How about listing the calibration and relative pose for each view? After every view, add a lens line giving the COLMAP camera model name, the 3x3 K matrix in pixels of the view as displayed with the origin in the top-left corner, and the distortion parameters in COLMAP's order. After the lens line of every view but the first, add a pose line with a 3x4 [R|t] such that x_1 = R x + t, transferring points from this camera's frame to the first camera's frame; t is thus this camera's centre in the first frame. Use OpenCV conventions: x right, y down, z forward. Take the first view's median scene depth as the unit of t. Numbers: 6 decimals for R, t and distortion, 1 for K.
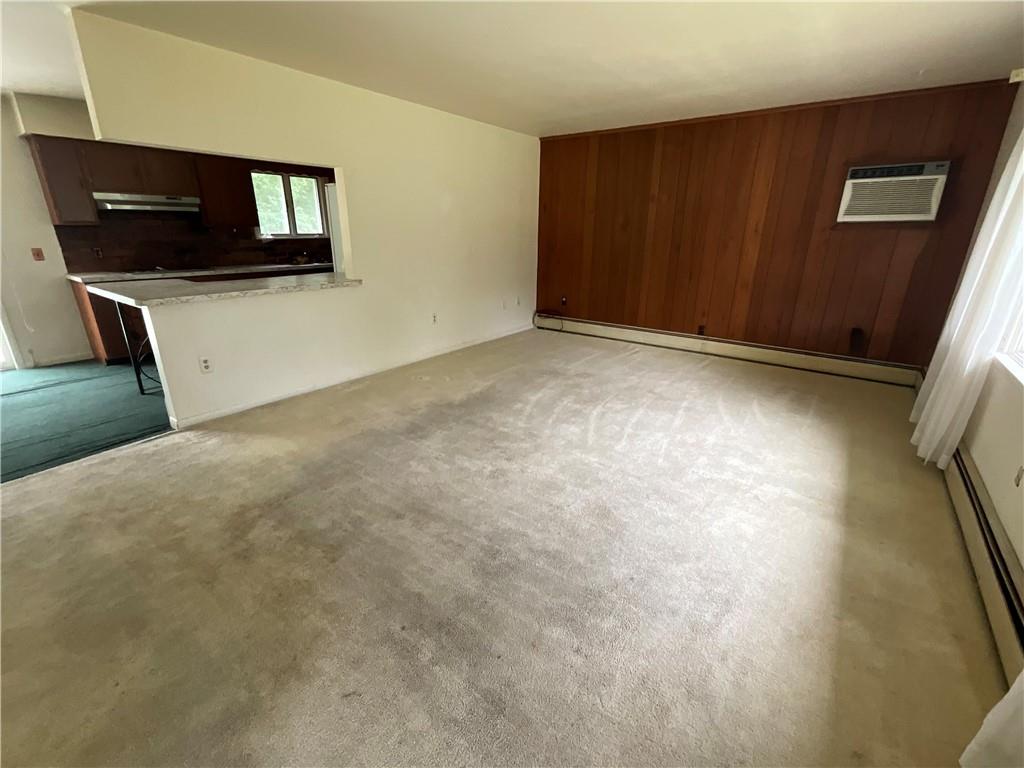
lens RADIAL K [[445.1, 0, 514.6], [0, 445.1, 386.0], [0, 0, 1]] dist [-0.002023, 0.000040]
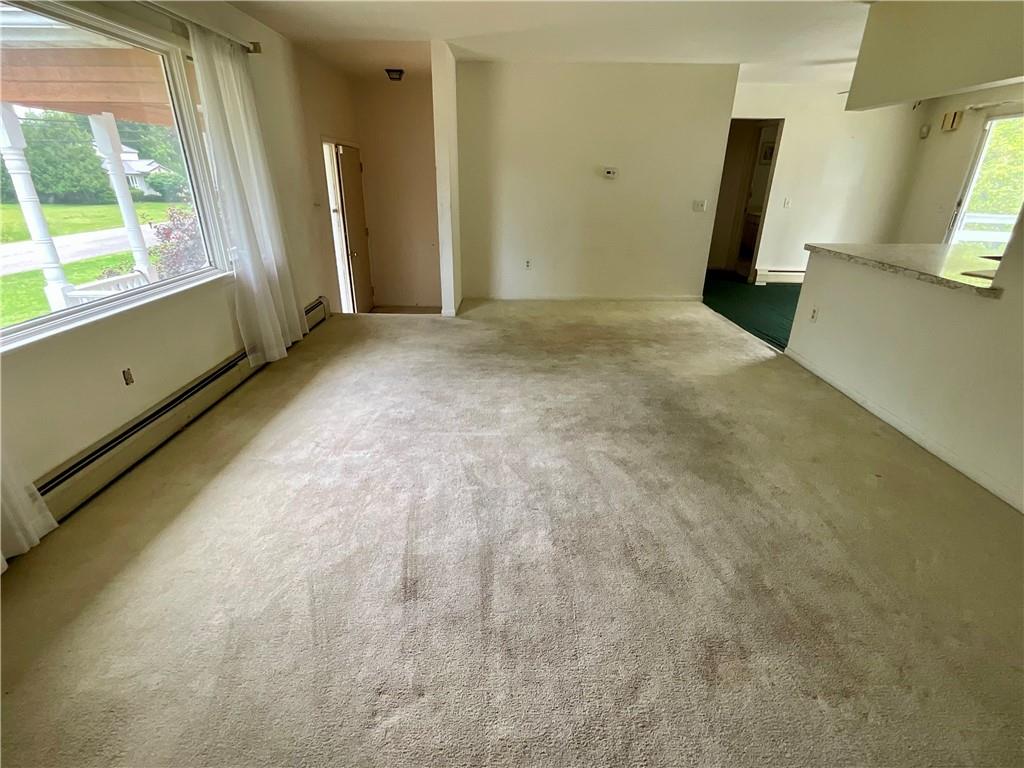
lens RADIAL K [[482.9, 0, 512.9], [0, 482.9, 383.7], [0, 0, 1]] dist [0.001278, -0.000398]
pose [[-0.800525, 0.221492, -0.556867, 0.714538], [-0.214338, 0.761923, 0.611174, -0.589410], [0.559660, 0.608618, -0.562464, 1.656609]]
